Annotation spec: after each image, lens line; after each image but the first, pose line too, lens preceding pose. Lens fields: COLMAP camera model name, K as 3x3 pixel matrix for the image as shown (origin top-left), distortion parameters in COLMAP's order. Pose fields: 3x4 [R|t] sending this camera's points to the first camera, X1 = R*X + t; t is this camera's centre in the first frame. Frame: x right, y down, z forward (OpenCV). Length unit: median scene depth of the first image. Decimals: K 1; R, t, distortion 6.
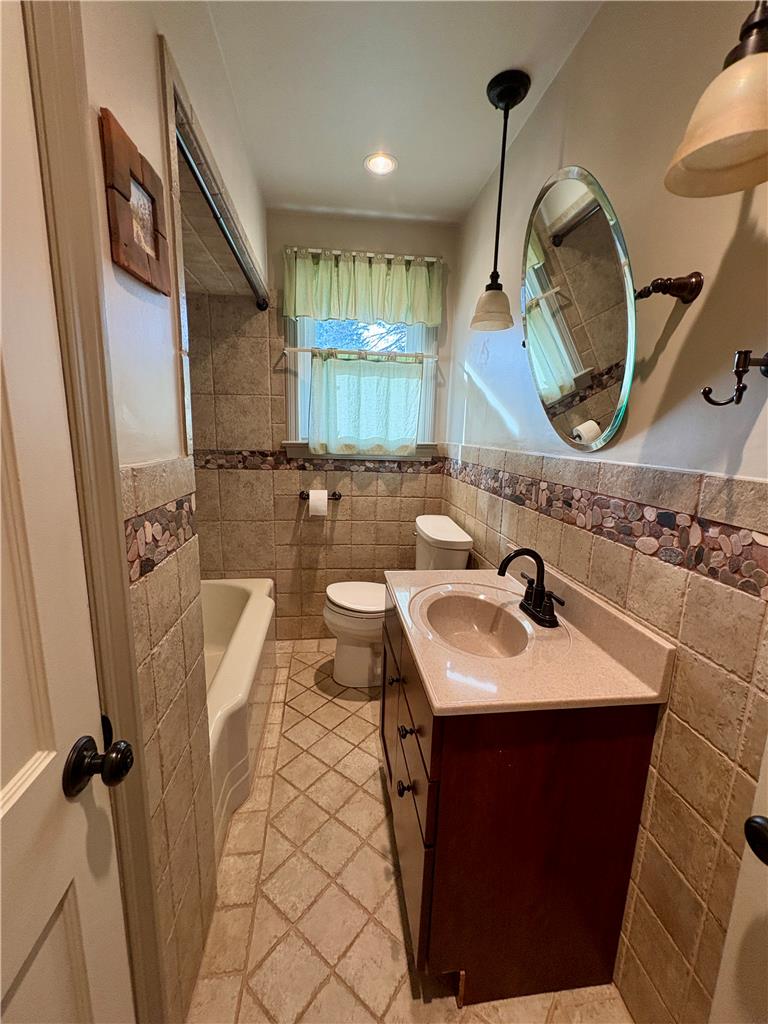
lens RADIAL K [[409.9, 0, 385.9], [0, 409.9, 508.6], [0, 0, 1]] dist [0.000475, 0.000469]
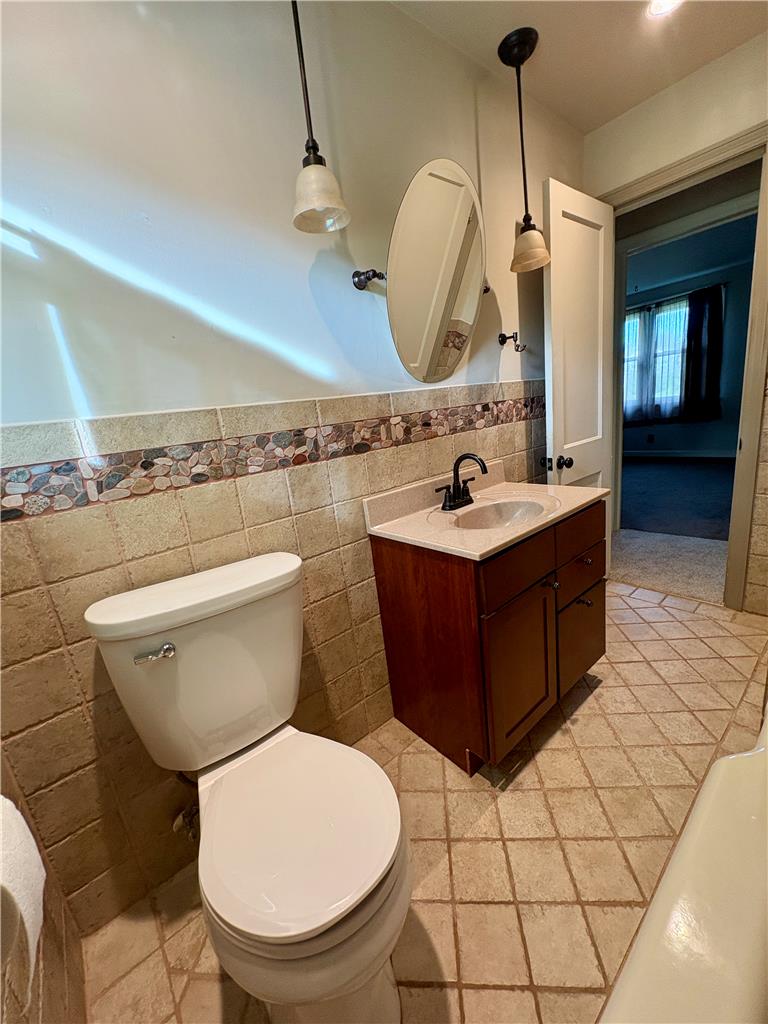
lens RADIAL K [[409.9, 0, 380.7], [0, 409.9, 514.6], [0, 0, 1]] dist [0.000475, 0.000469]
pose [[-0.522533, -0.166736, 0.836157, -0.561362], [0.263552, 0.901078, 0.344382, -0.217128], [-0.810863, 0.400322, -0.426899, 1.599201]]
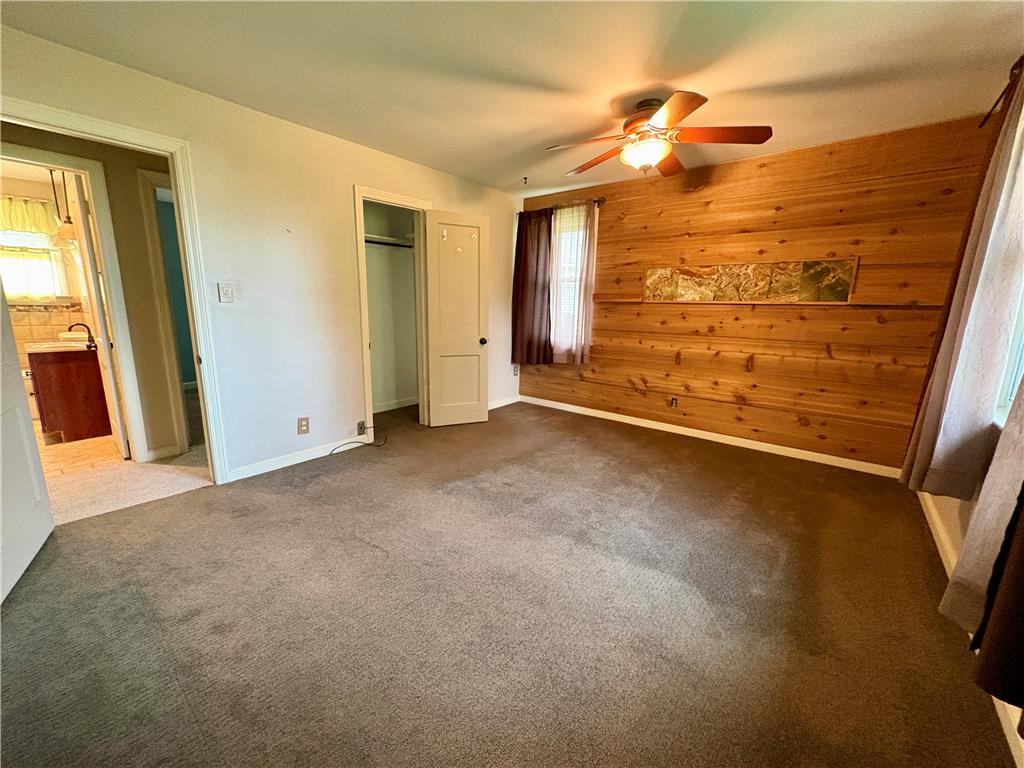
lens RADIAL K [[409.9, 0, 506.6], [0, 409.9, 382.5], [0, 0, 1]] dist [0.000475, 0.000469]
pose [[0.732981, -0.140151, 0.665655, 0.631868], [0.125793, 0.989595, 0.069840, 0.815173], [-0.668517, 0.032543, 0.742985, -3.958513]]
